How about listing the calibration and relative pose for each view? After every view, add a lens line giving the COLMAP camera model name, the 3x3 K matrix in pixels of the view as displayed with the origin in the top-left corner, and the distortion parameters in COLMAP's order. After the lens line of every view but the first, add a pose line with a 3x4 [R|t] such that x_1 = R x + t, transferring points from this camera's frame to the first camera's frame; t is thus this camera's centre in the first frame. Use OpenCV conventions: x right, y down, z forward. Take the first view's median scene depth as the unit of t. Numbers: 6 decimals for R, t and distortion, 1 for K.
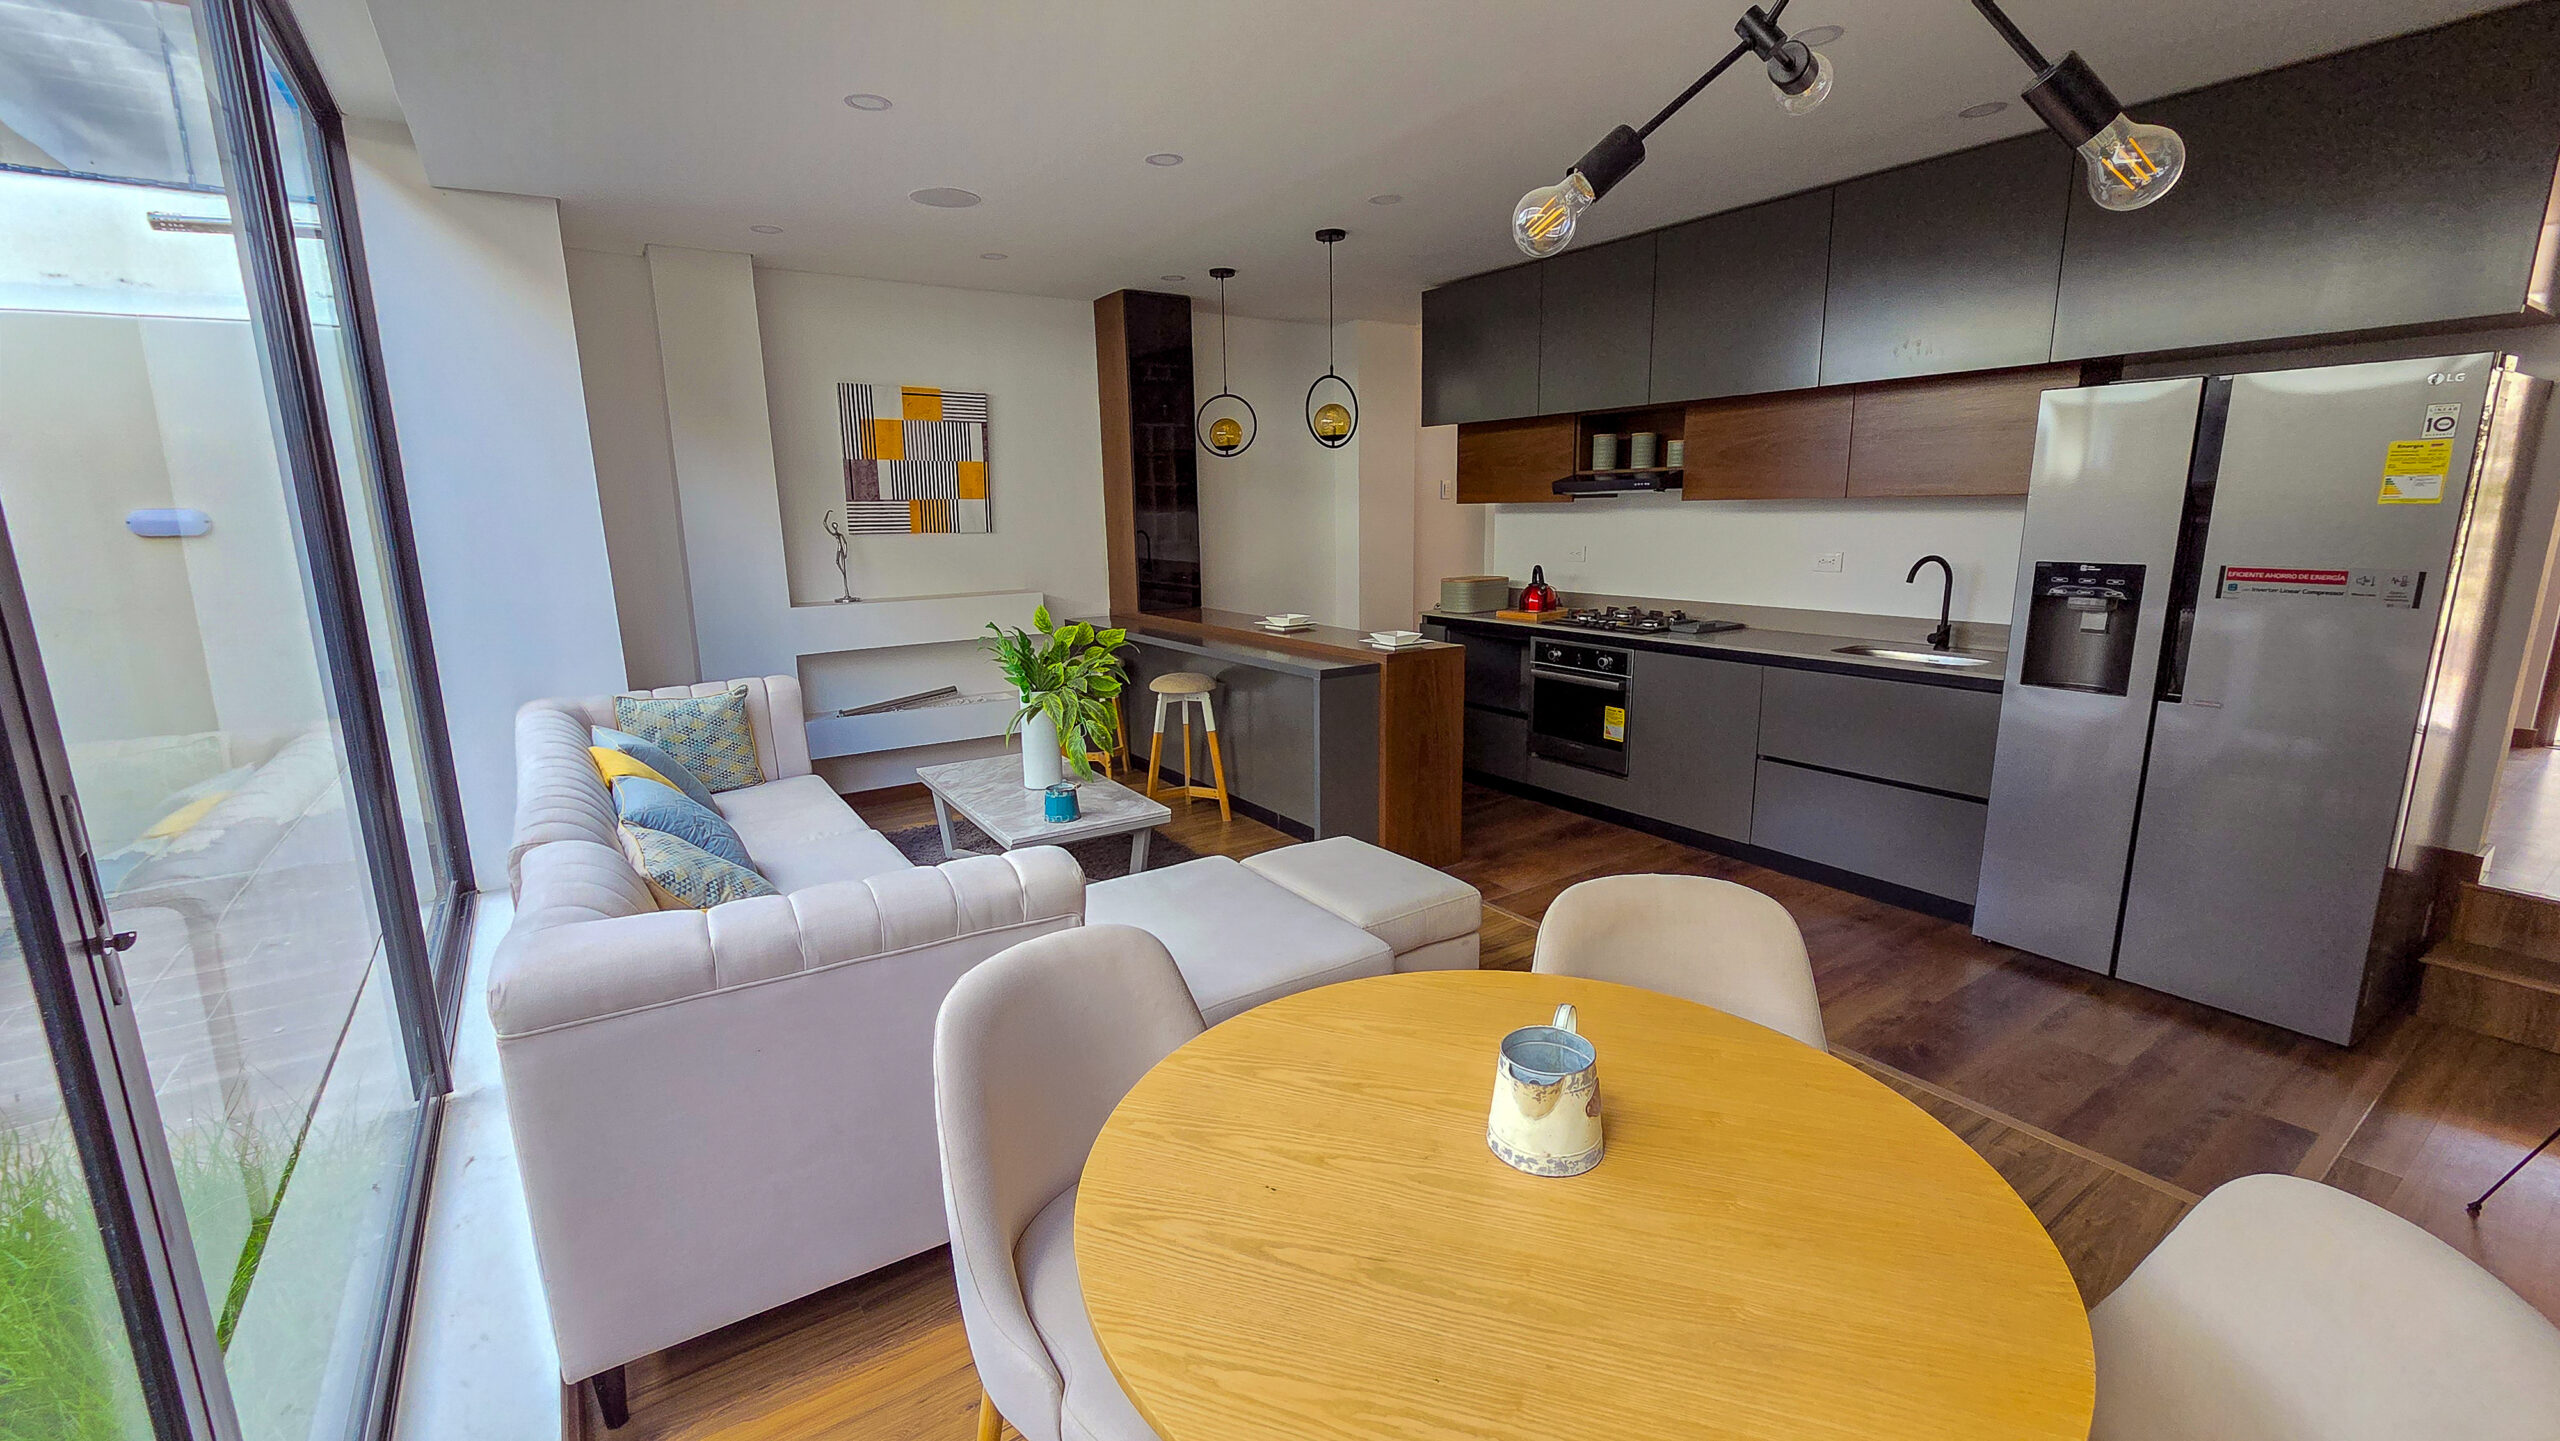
lens RADIAL K [[1042.0, 0, 1276.7], [0, 1042.0, 721.1], [0, 0, 1]] dist [-0.000871, 0.000139]
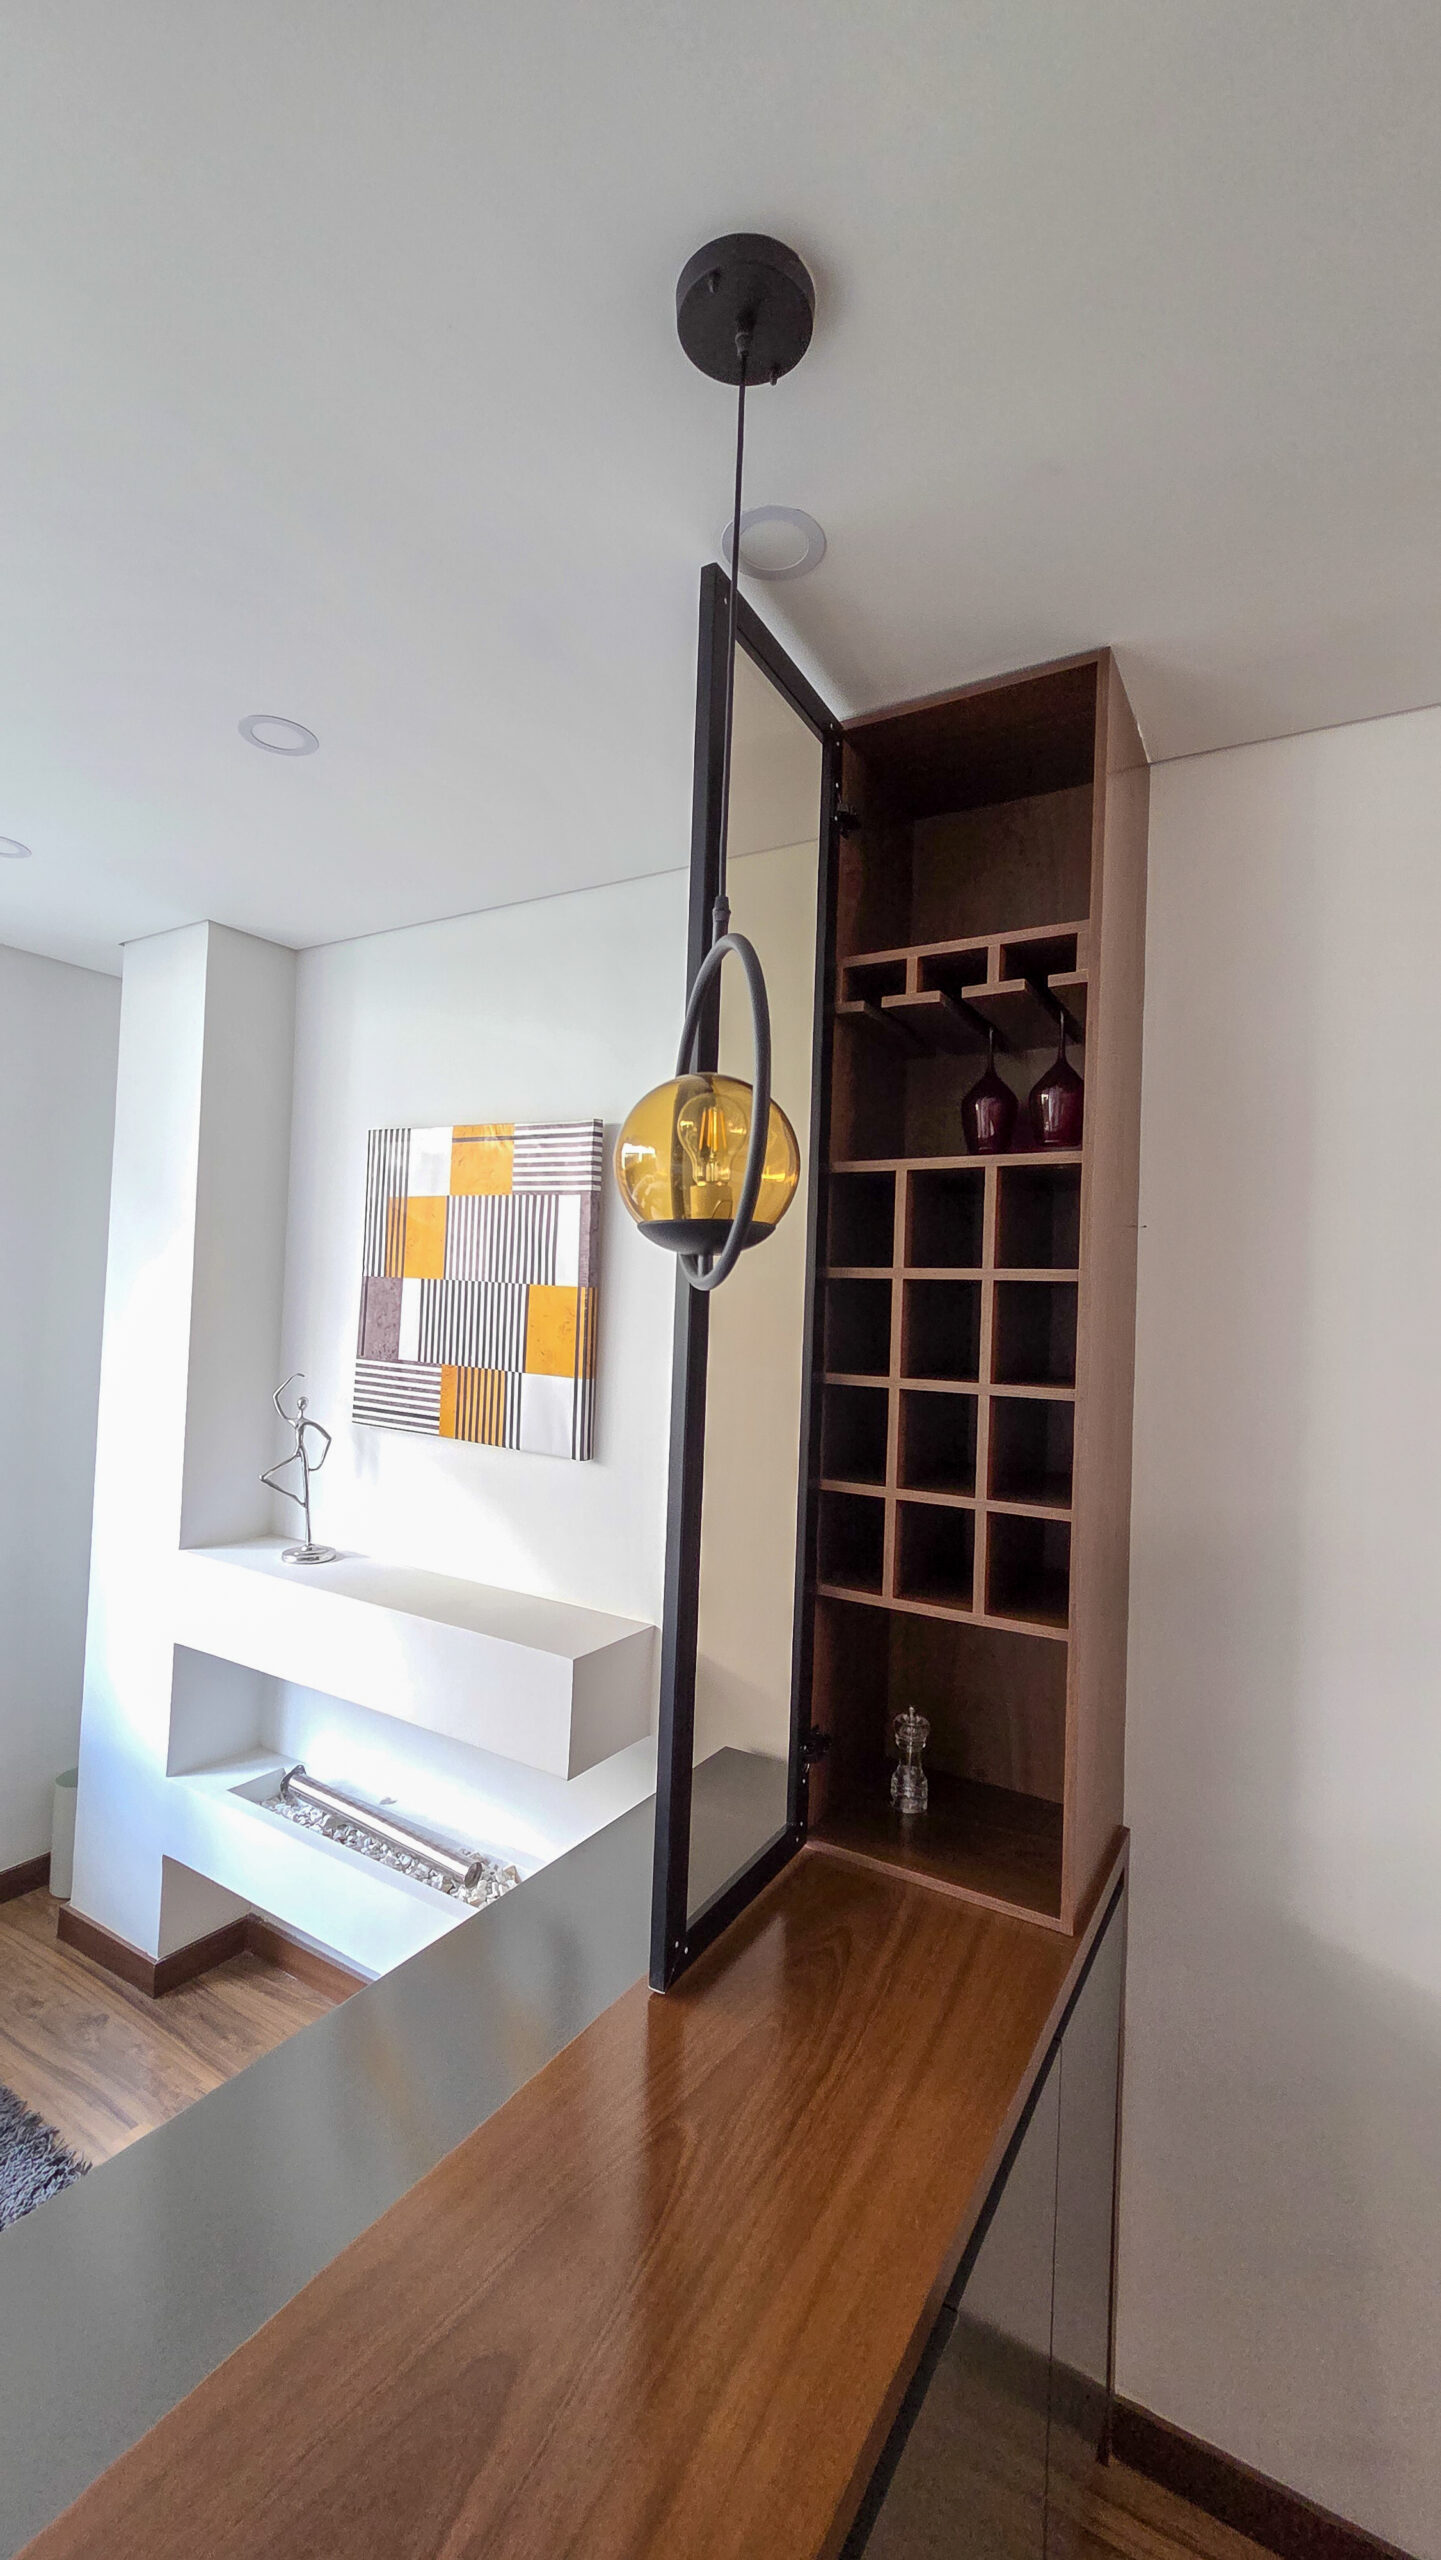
lens RADIAL K [[1042.0, 0, 728.6], [0, 1042.0, 1284.1], [0, 0, 1]] dist [-0.000871, 0.000139]
pose [[0.423225, 0.017344, -0.905859, 0.130507], [-0.231863, 0.968596, -0.089784, -0.276903], [0.875854, 0.248034, 0.413955, 1.077430]]
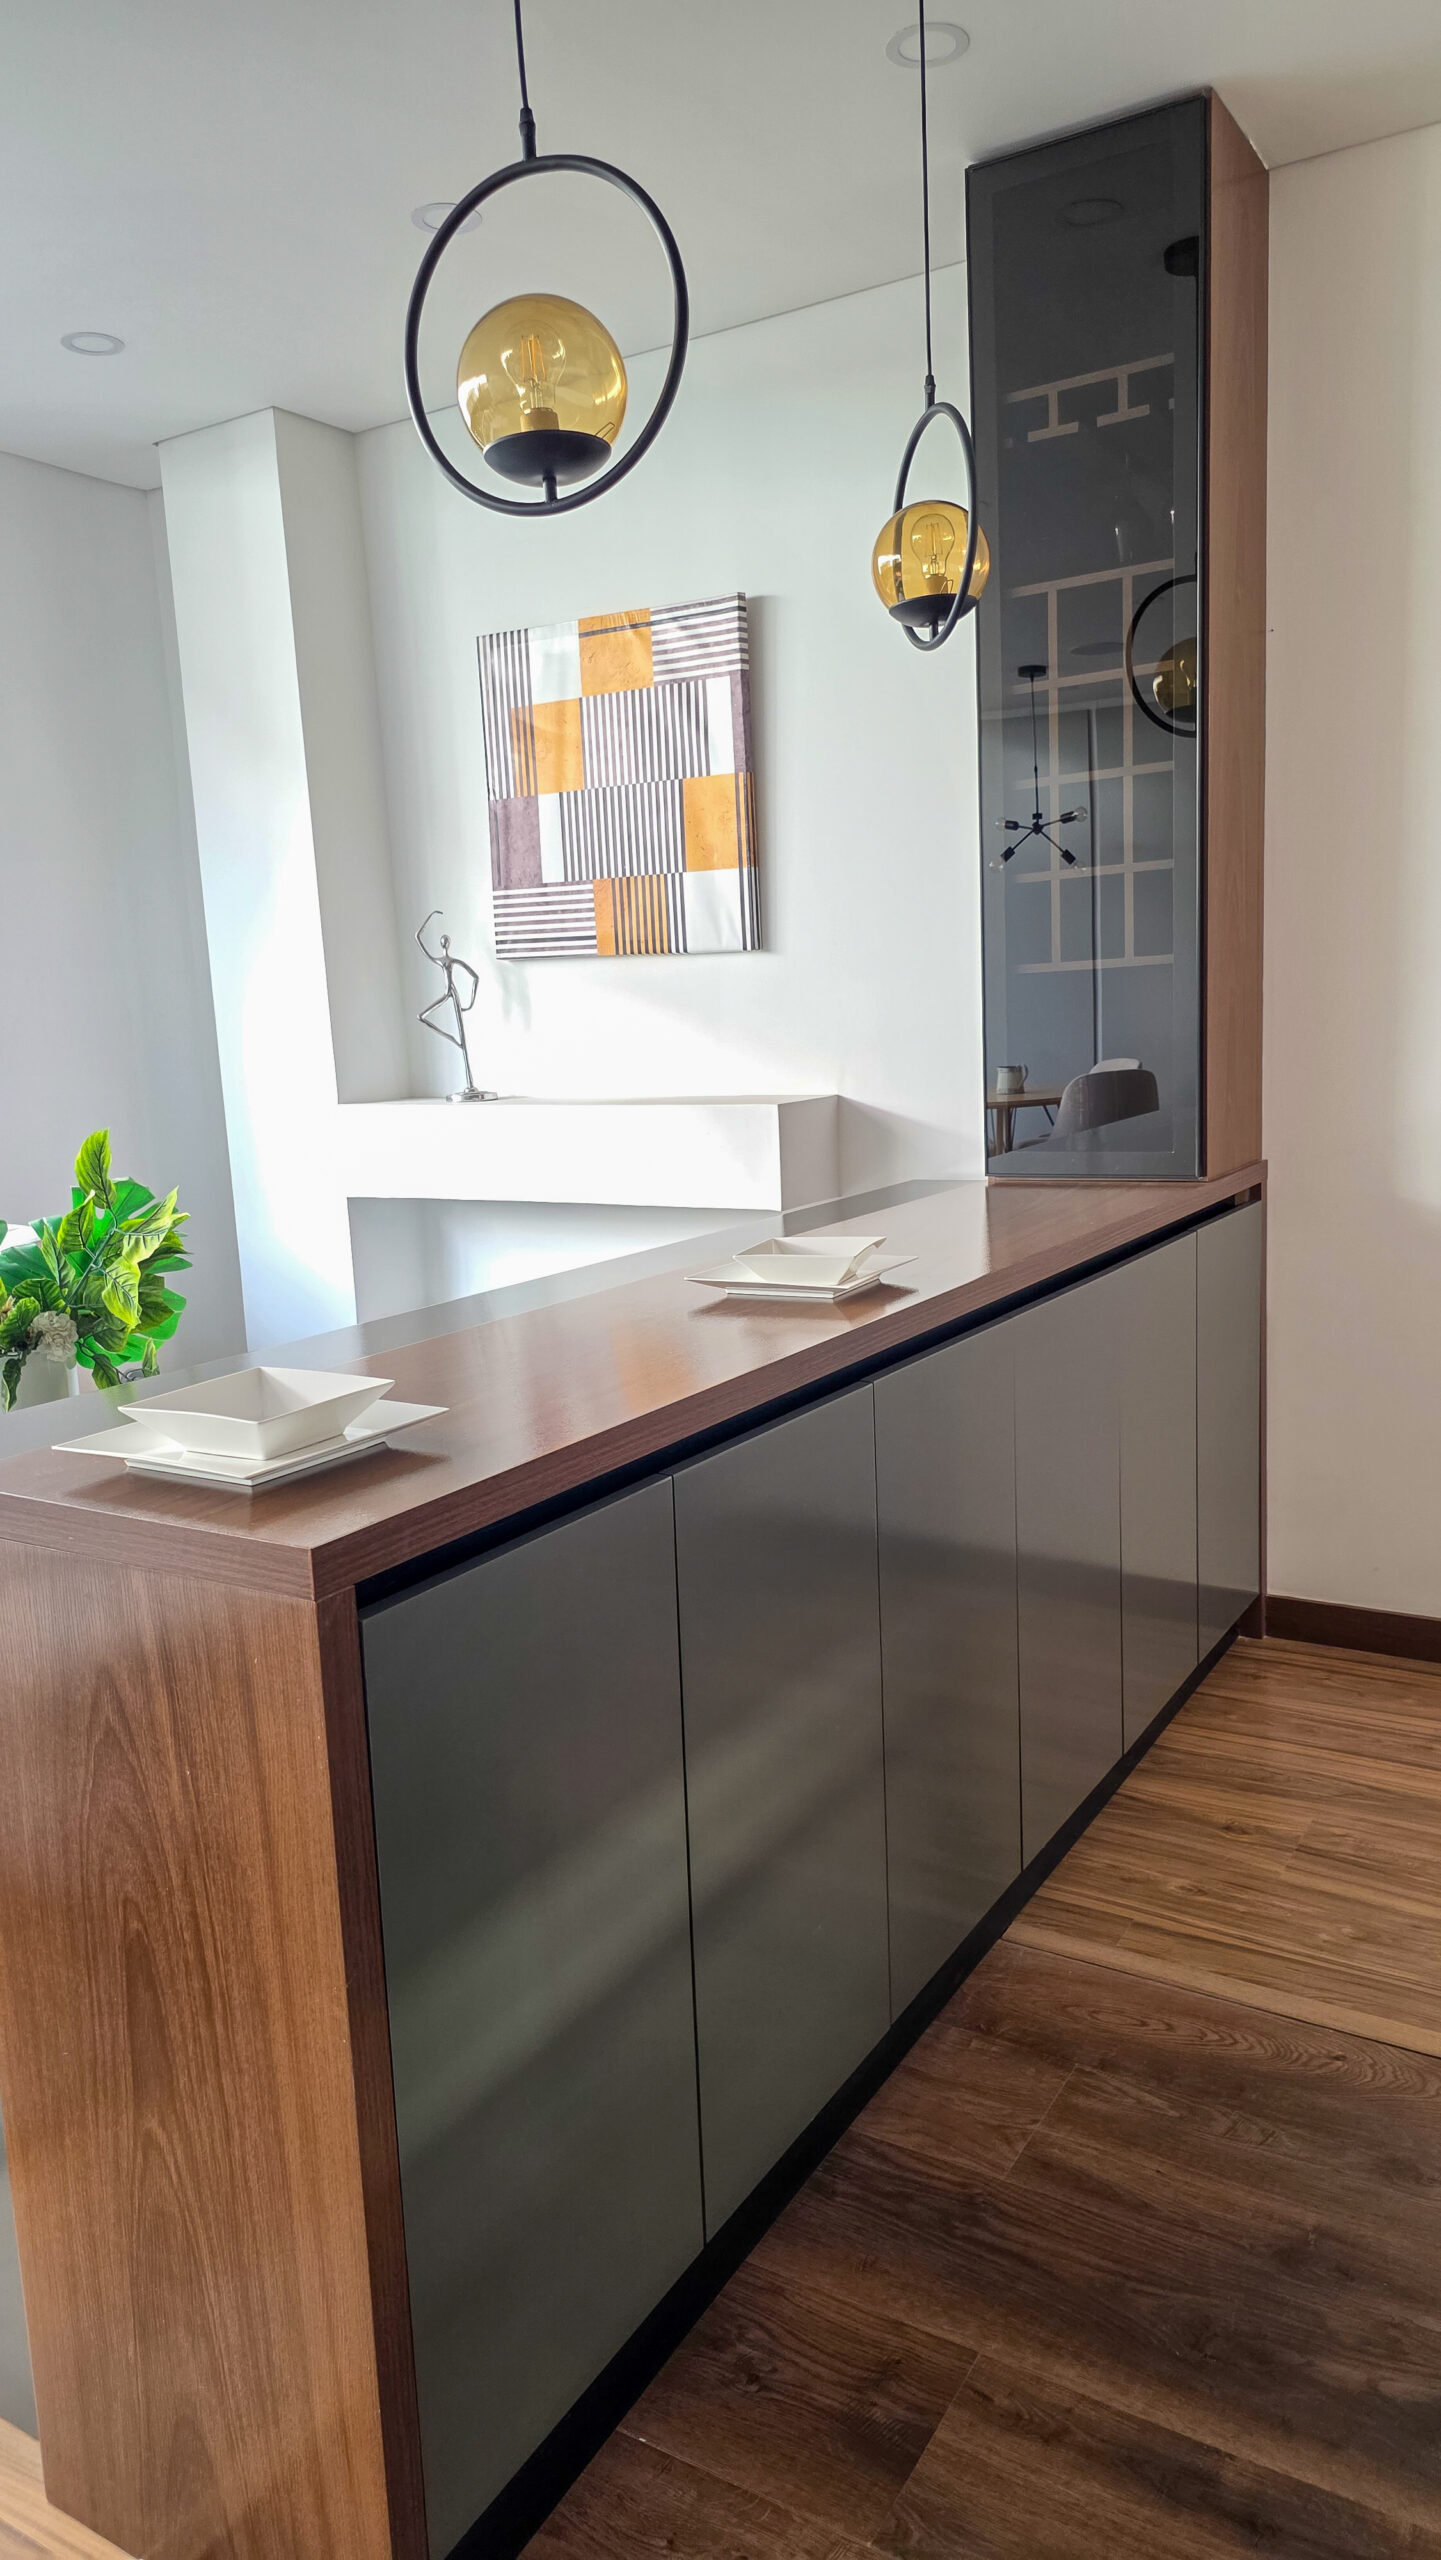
lens RADIAL K [[1699.2, 0, 756.2], [0, 1699.2, 1328.7], [0, 0, 1]] dist [0.024108, -0.014501]
pose [[0.418137, 0.171439, -0.892060, 0.423944], [-0.148458, 0.981723, 0.119084, -0.142804], [0.896171, 0.082640, 0.435946, 0.898160]]
